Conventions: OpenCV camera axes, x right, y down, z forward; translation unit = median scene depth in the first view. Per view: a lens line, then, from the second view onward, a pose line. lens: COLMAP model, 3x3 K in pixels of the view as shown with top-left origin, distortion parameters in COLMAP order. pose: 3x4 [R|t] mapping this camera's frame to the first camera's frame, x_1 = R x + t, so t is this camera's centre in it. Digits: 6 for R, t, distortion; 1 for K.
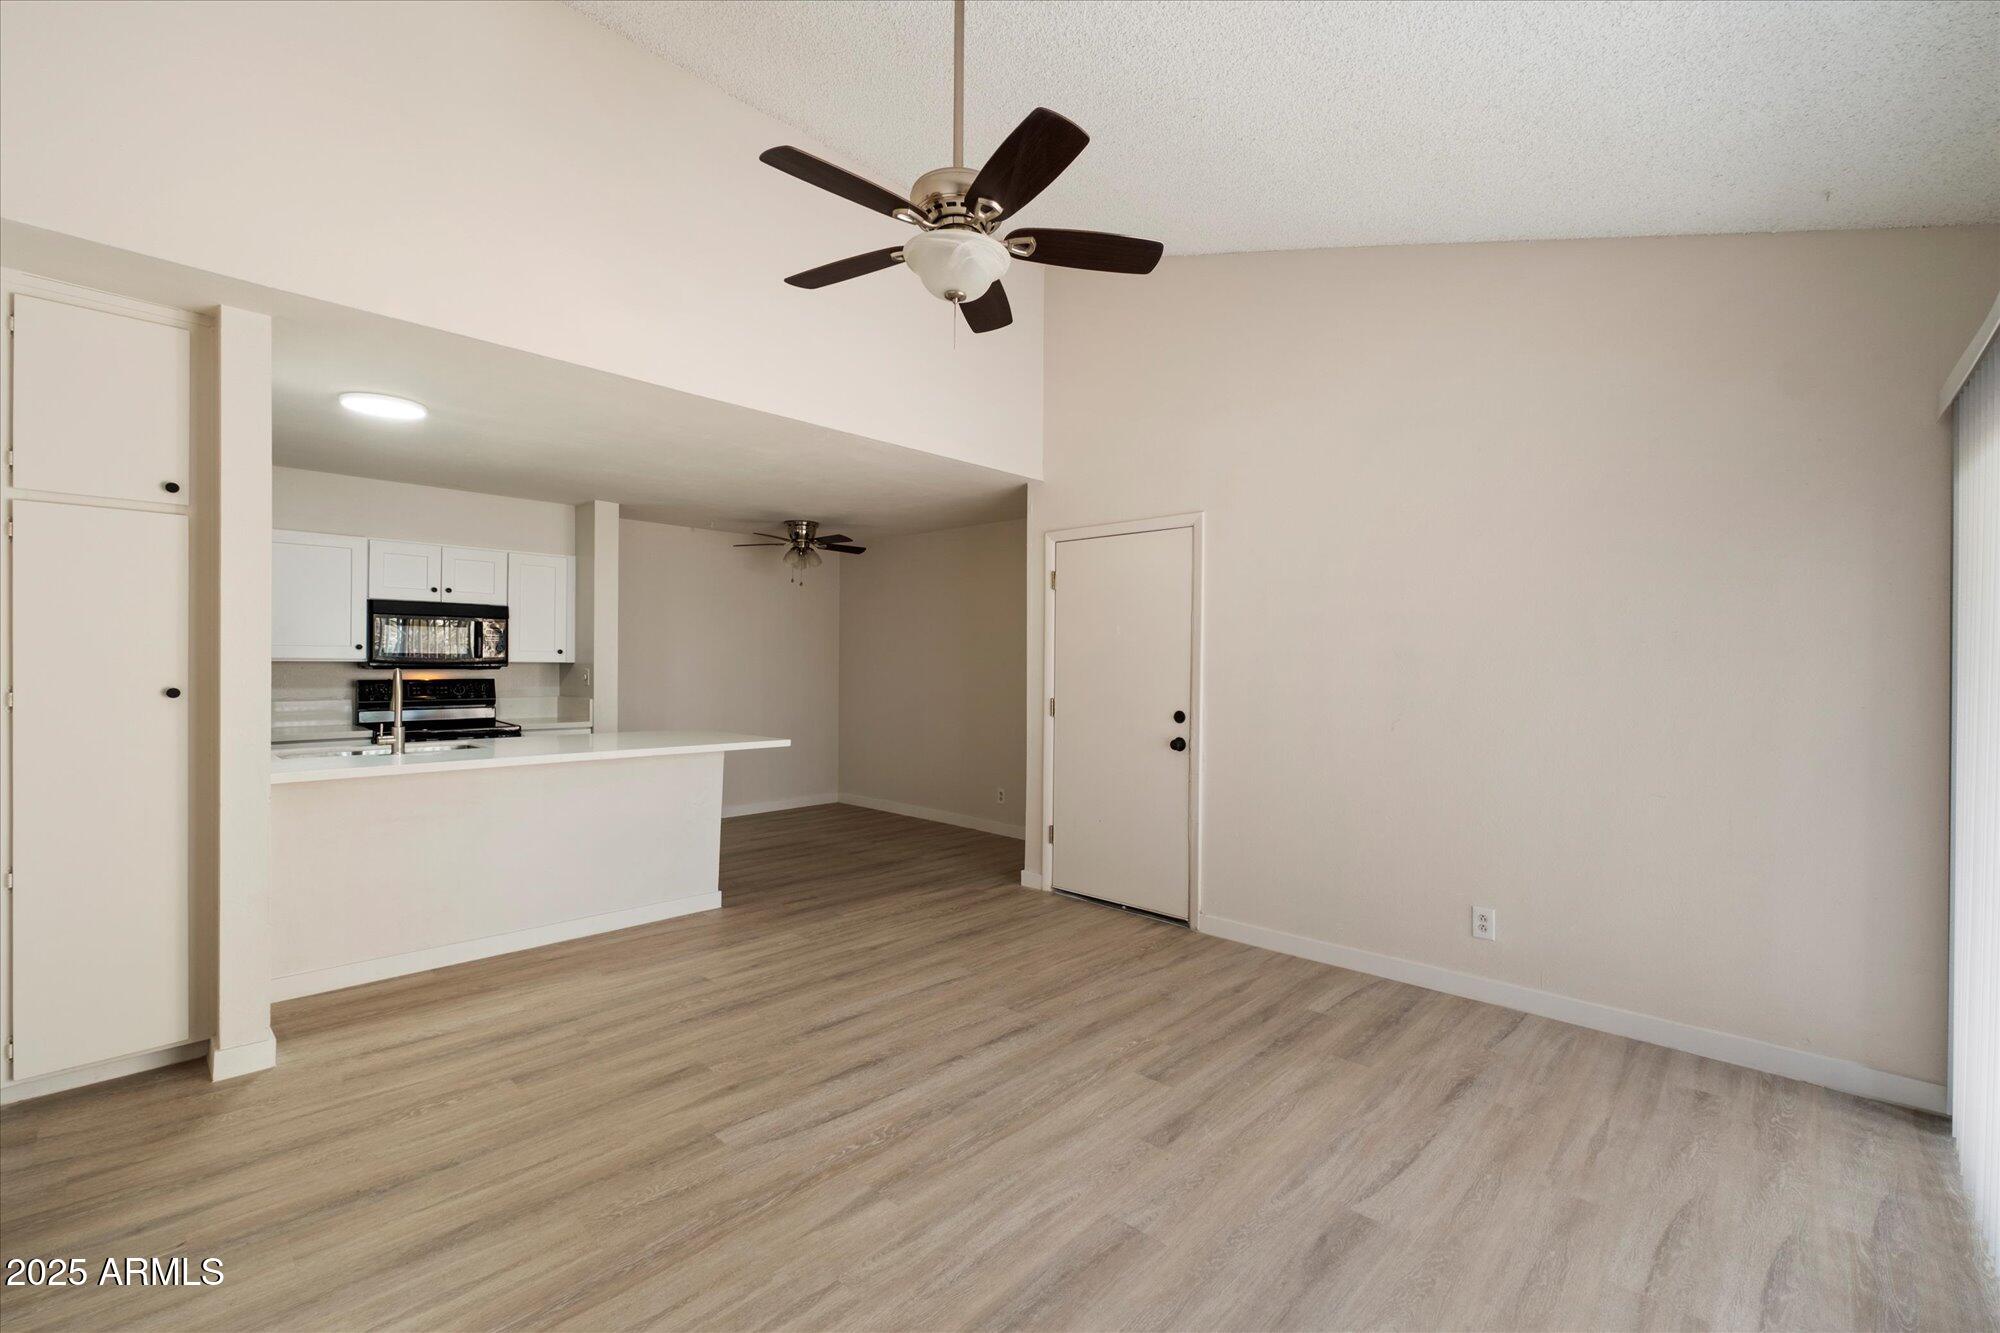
lens RADIAL K [[842.3, 0, 1005.0], [0, 842.3, 664.9], [0, 0, 1]] dist [-0.004145, 0.001005]
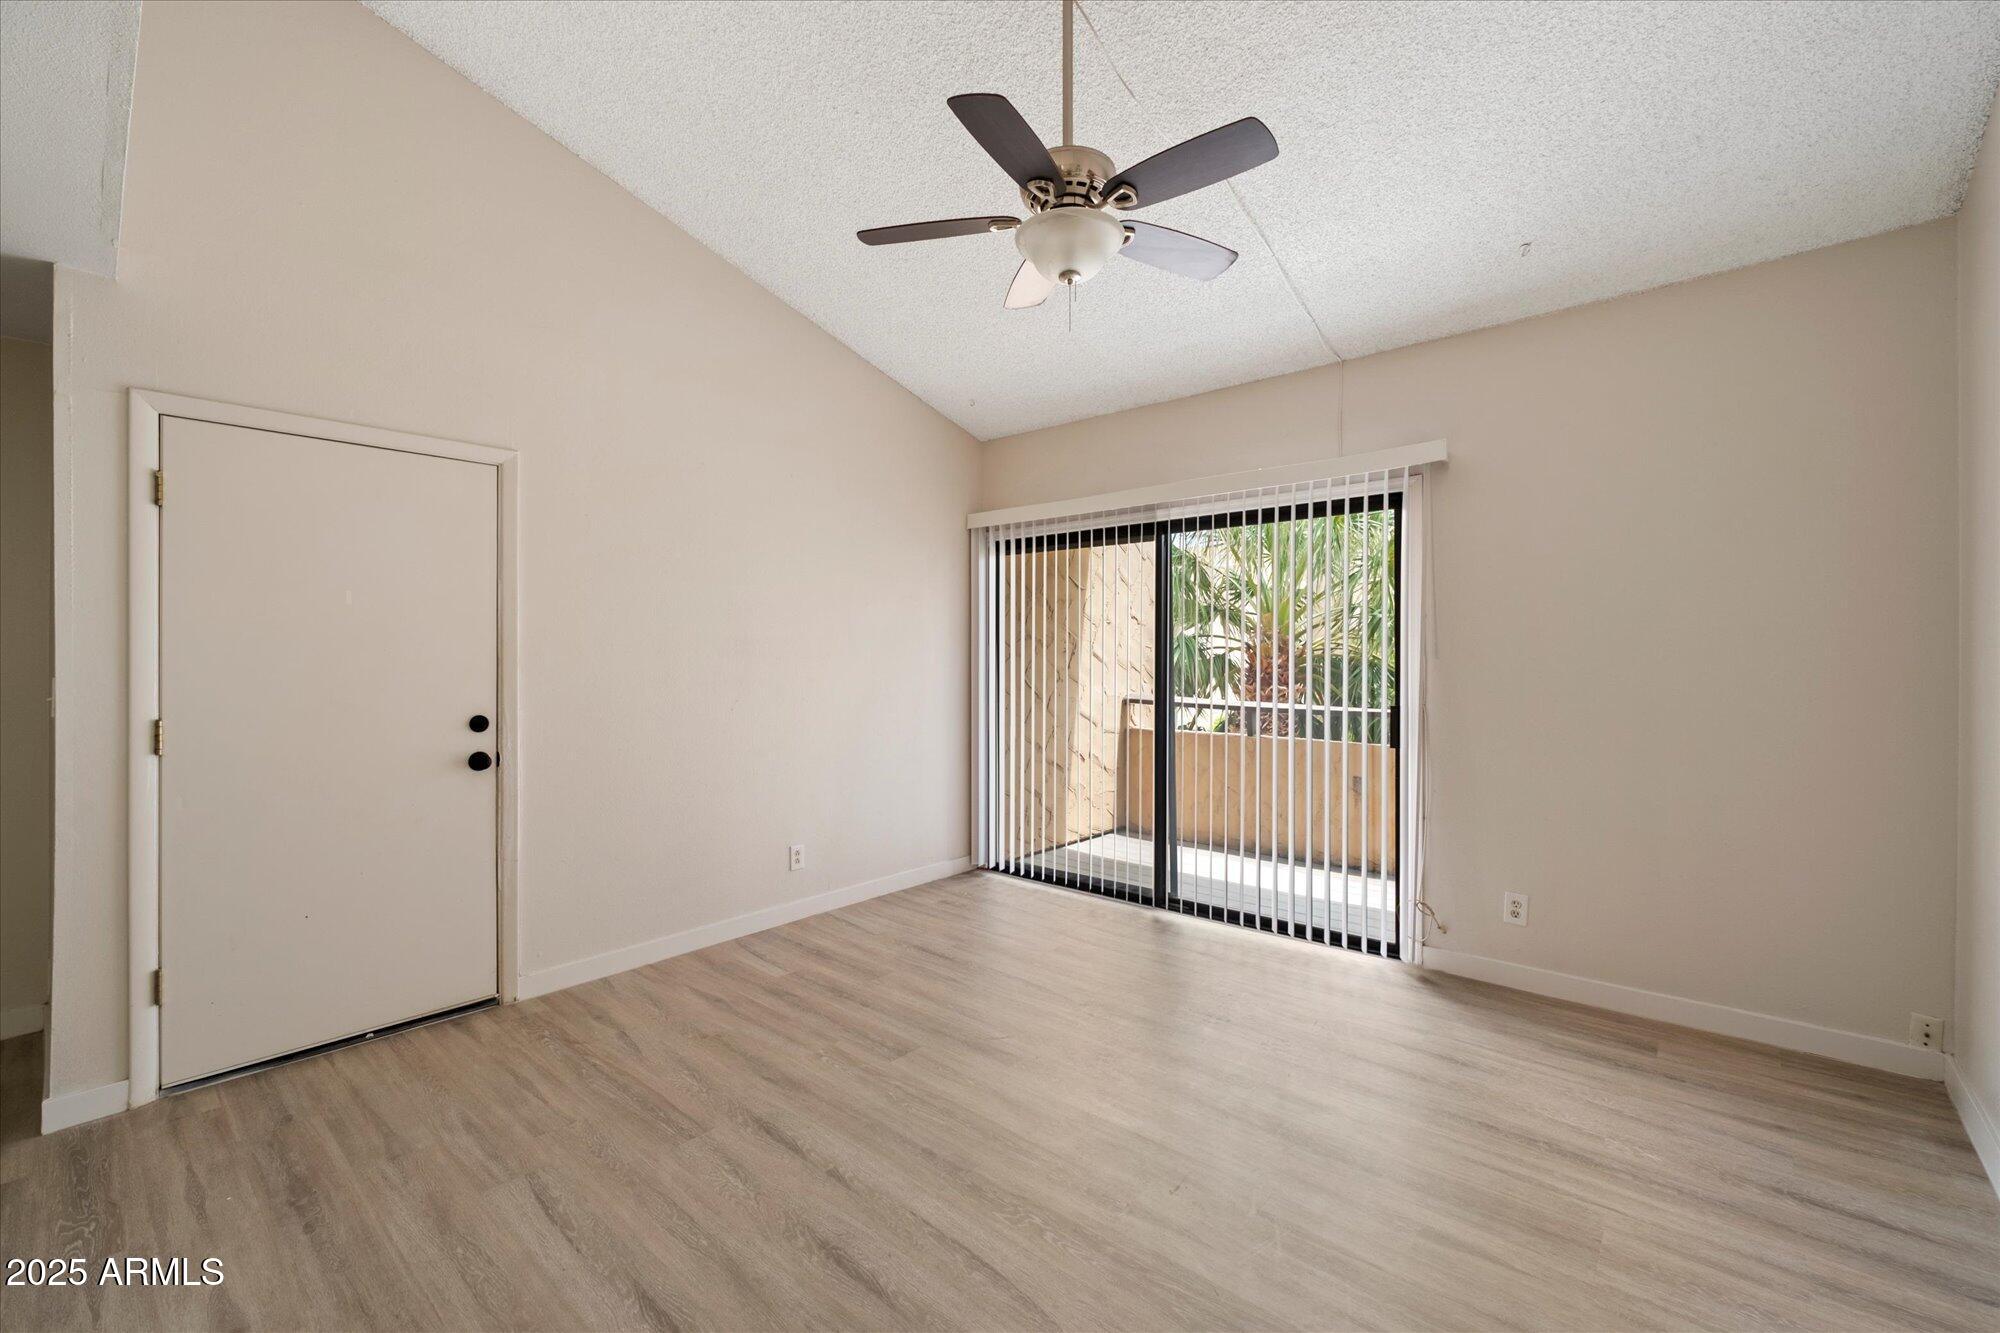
lens RADIAL K [[842.3, 0, 1004.8], [0, 842.3, 656.6], [0, 0, 1]] dist [-0.004145, 0.001005]
pose [[-0.052729, -0.012178, 0.998535, -0.674762], [-0.004336, 0.999919, 0.011965, -0.009302], [-0.998599, -0.003698, -0.052778, 0.729584]]
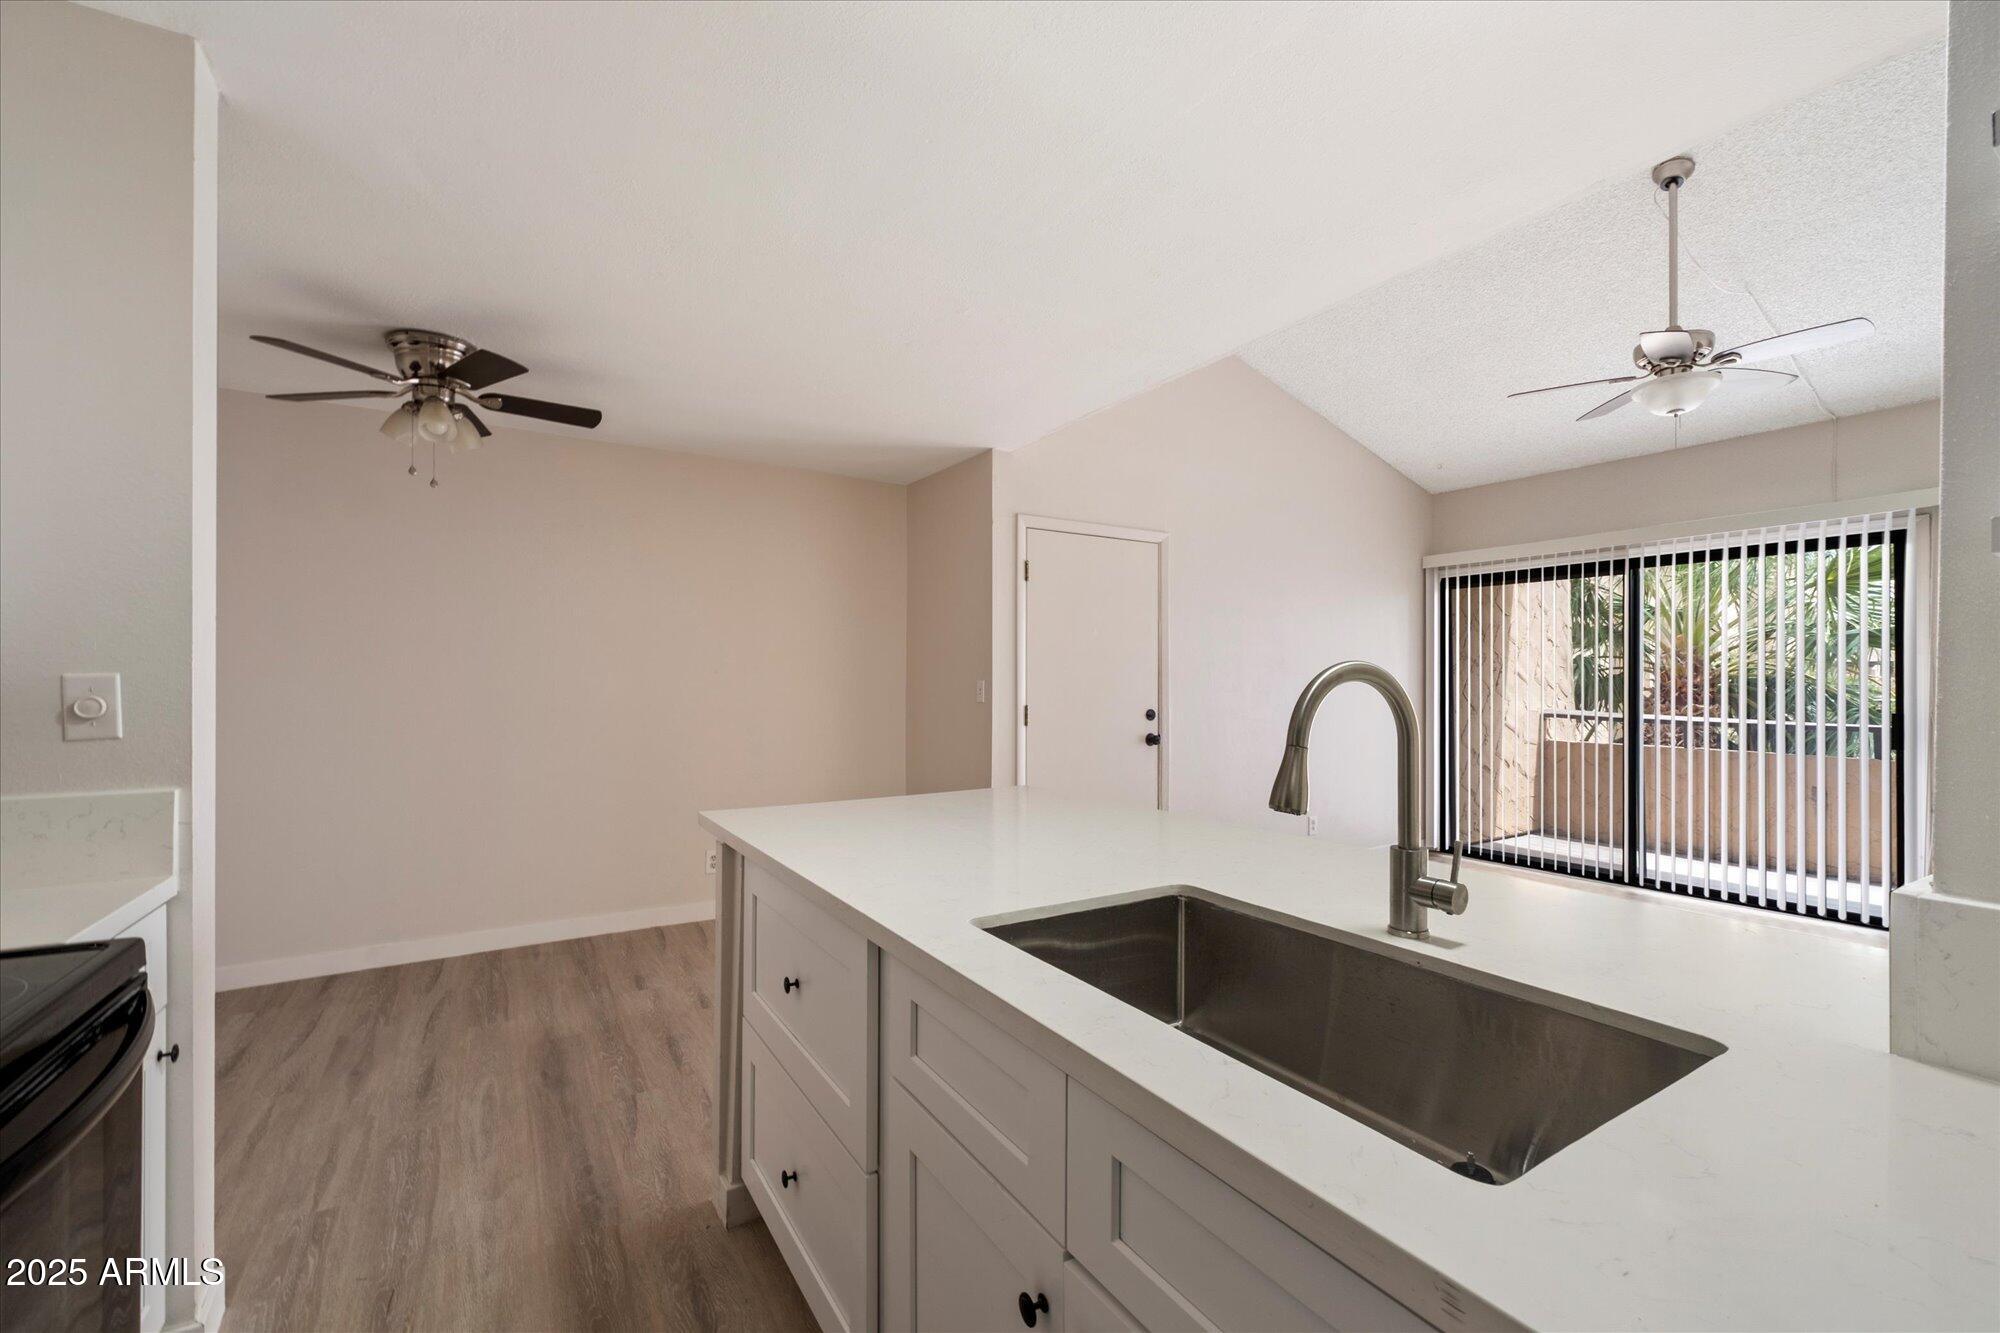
lens RADIAL K [[842.3, 0, 997.8], [0, 842.3, 666.8], [0, 0, 1]] dist [-0.004145, 0.001005]
pose [[0.237869, 0.005950, 0.971279, -1.137621], [-0.003890, 0.999979, -0.005174, 0.006254], [-0.971289, -0.002548, 0.237887, 1.163430]]
